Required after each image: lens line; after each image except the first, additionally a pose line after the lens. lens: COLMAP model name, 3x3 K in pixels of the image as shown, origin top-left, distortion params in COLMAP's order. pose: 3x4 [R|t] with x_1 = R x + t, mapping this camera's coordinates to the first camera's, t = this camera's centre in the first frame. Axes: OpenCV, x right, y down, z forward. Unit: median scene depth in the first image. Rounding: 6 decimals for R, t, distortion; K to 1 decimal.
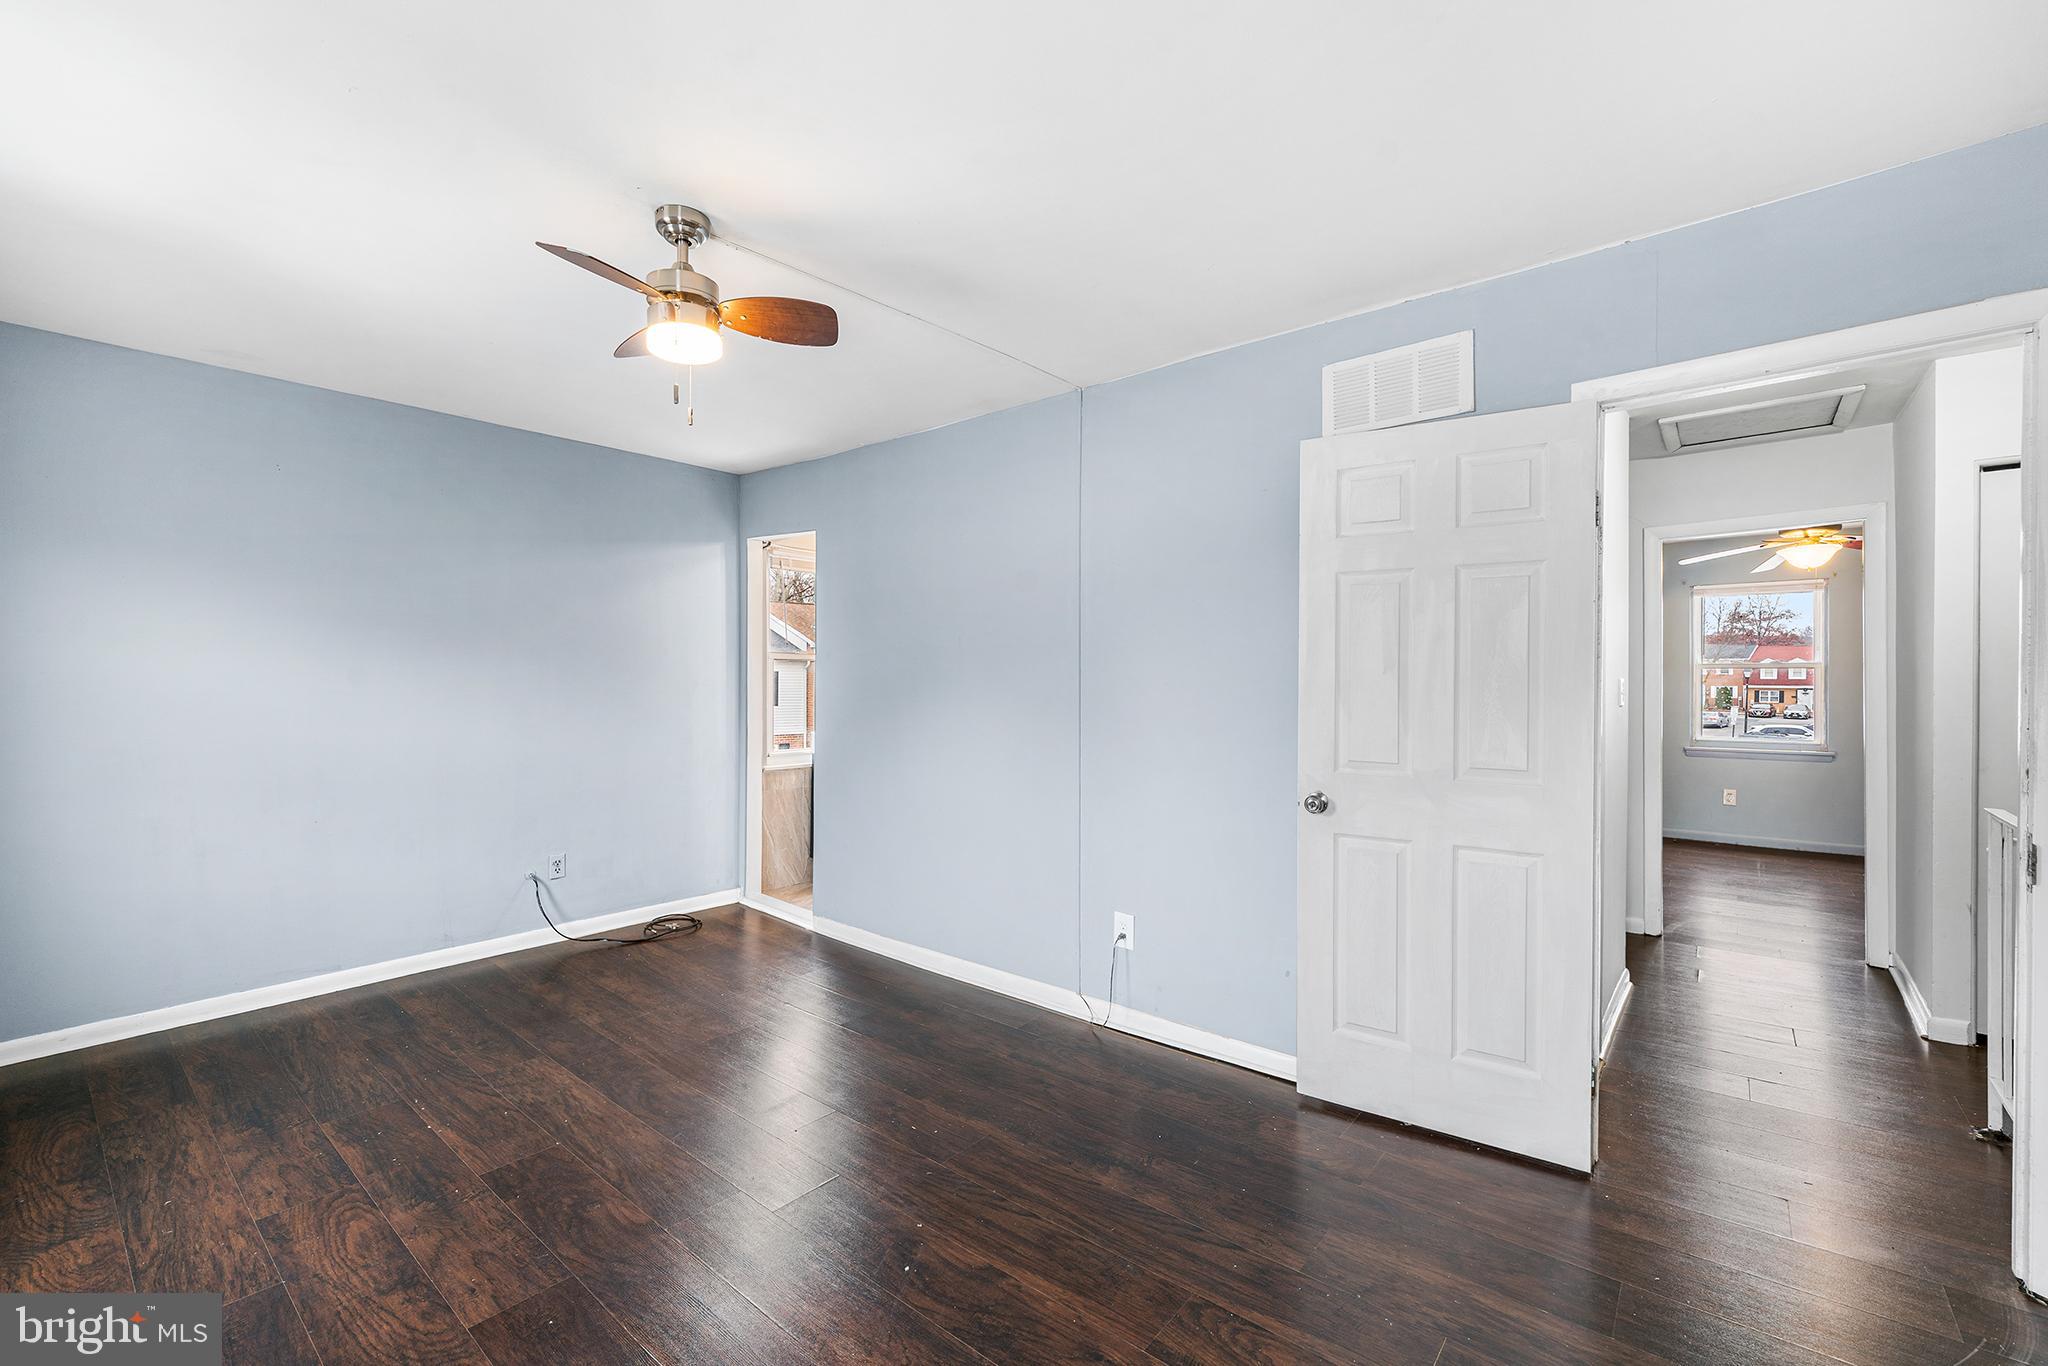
lens RADIAL K [[850.2, 0, 1024.0], [0, 850.2, 683.0], [0, 0, 1]] dist [-0.024131, 0.000146]
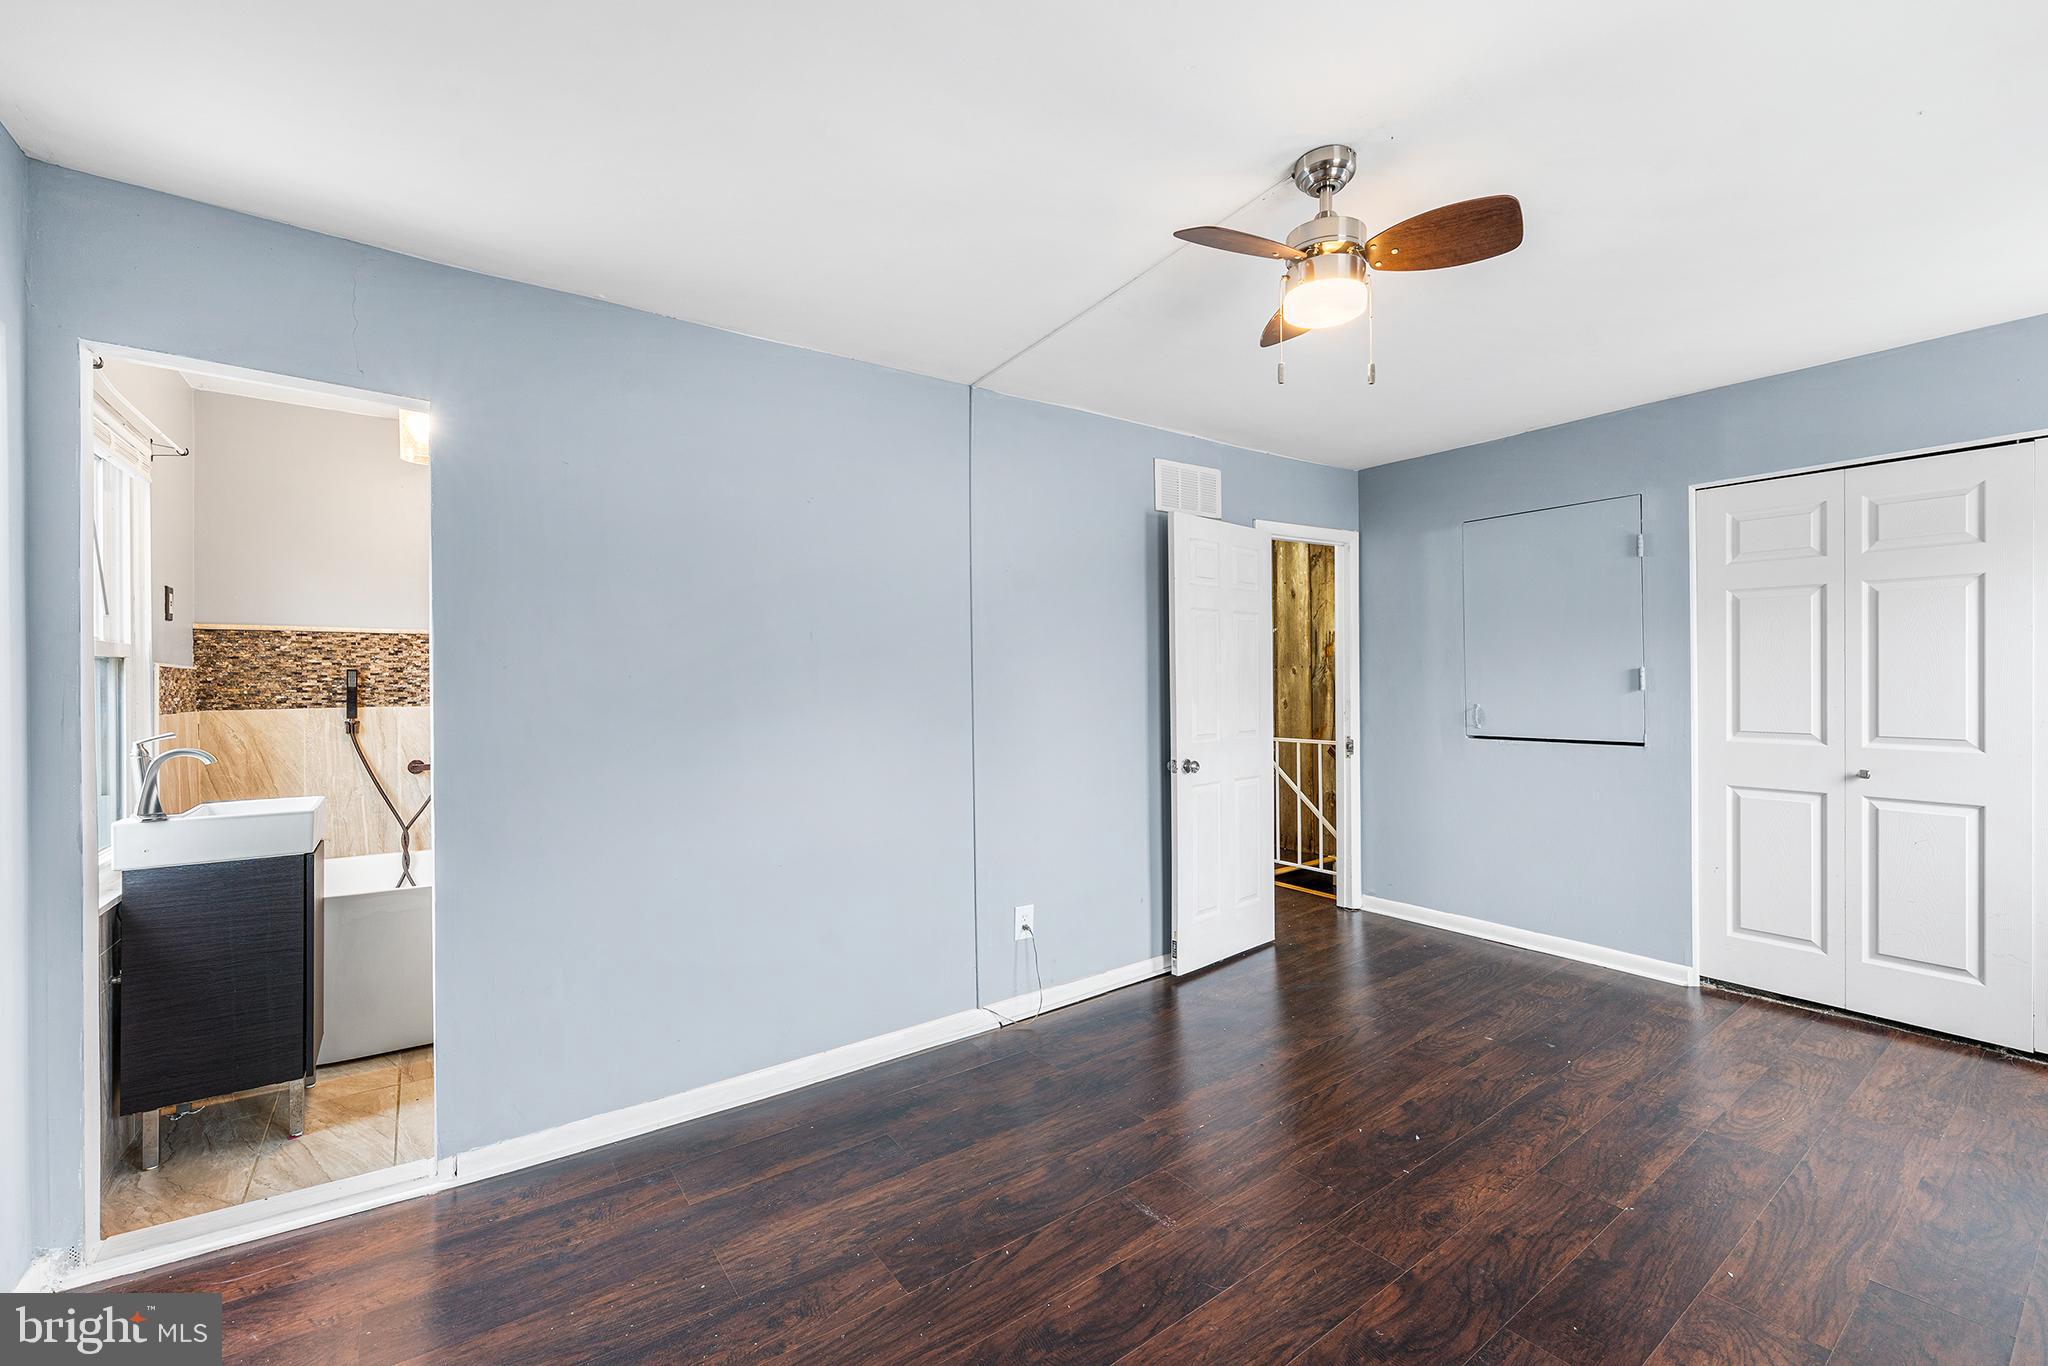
lens RADIAL K [[855.3, 0, 1027.8], [0, 855.3, 698.2], [0, 0, 1]] dist [-0.001892, -0.000198]
pose [[0.242856, -0.026821, 0.969692, -1.179382], [0.018292, 0.999567, 0.023066, -0.017826], [-0.969890, 0.012136, 0.243241, 0.954387]]
